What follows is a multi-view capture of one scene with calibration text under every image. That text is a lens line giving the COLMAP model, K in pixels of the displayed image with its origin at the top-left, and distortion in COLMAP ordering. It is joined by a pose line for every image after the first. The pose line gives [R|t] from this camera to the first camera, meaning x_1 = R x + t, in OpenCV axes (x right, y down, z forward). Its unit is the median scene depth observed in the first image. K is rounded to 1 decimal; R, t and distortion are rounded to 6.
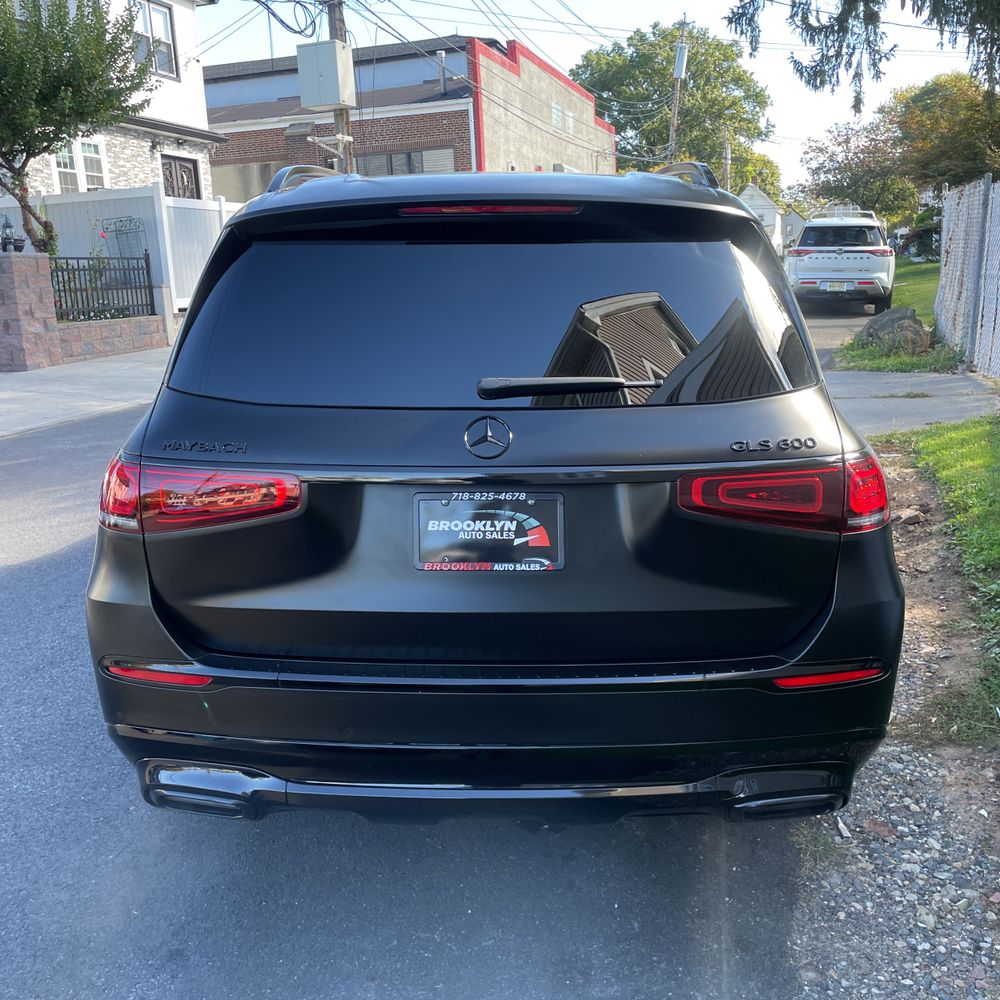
lens RADIAL K [[995.8, 0, 501.1], [0, 995.8, 493.5], [0, 0, 1]] dist [0.088620, -0.123153]
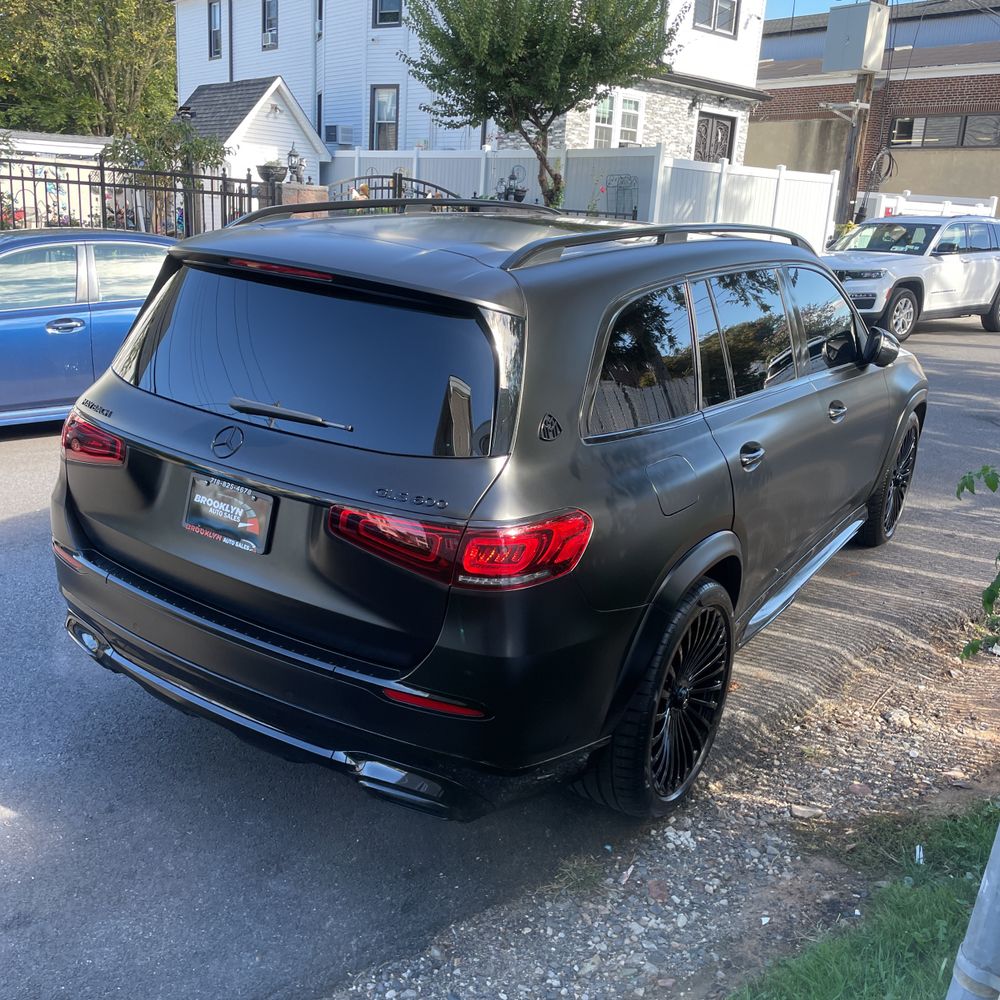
lens RADIAL K [[995.8, 0, 501.1], [0, 995.8, 493.5], [0, 0, 1]] dist [0.088620, -0.123153]
pose [[0.849427, 0.228484, -0.475678, 0.079948], [-0.206121, 0.973454, 0.099508, -0.016760], [0.485786, 0.013522, 0.873973, 0.001680]]
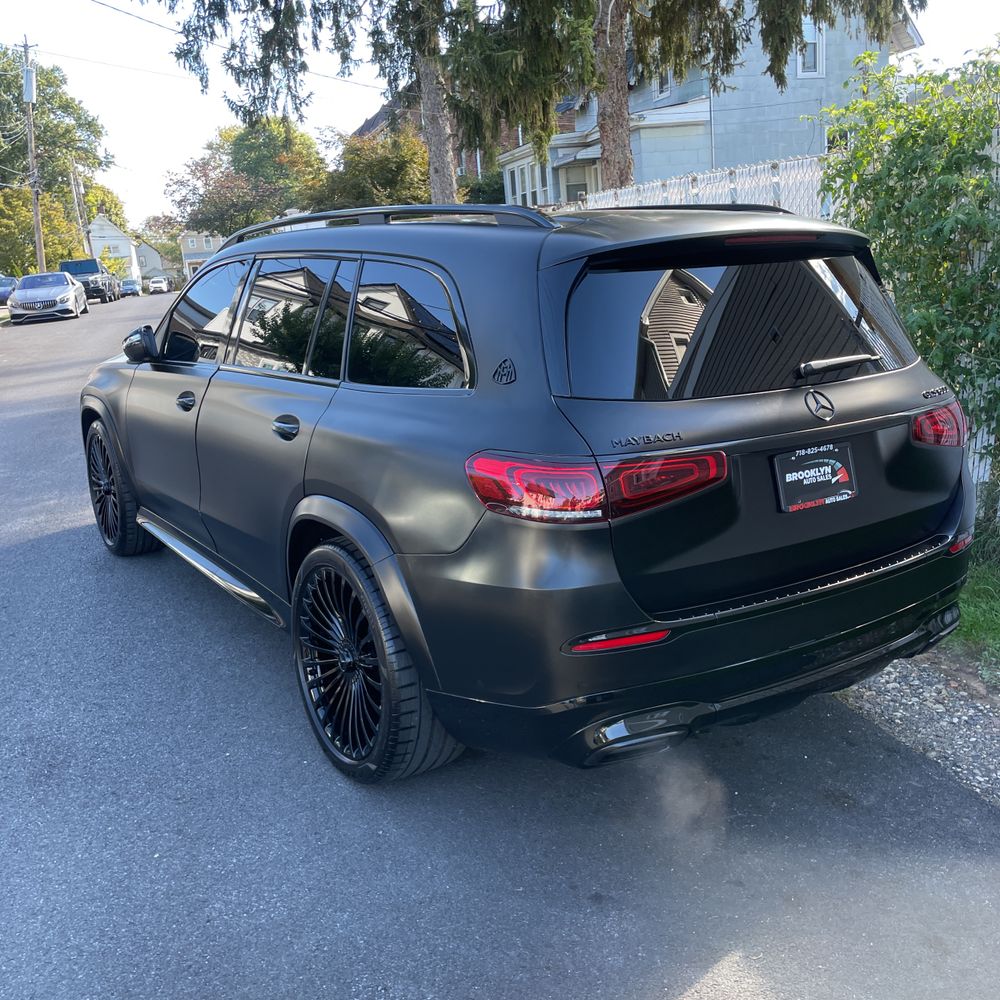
lens RADIAL K [[995.8, 0, 501.1], [0, 995.8, 493.5], [0, 0, 1]] dist [0.088620, -0.123153]
pose [[0.813520, -0.148820, 0.562172, -0.097850], [0.165078, 0.986032, 0.022141, -0.003419], [-0.557615, 0.074790, 0.826724, 0.010506]]
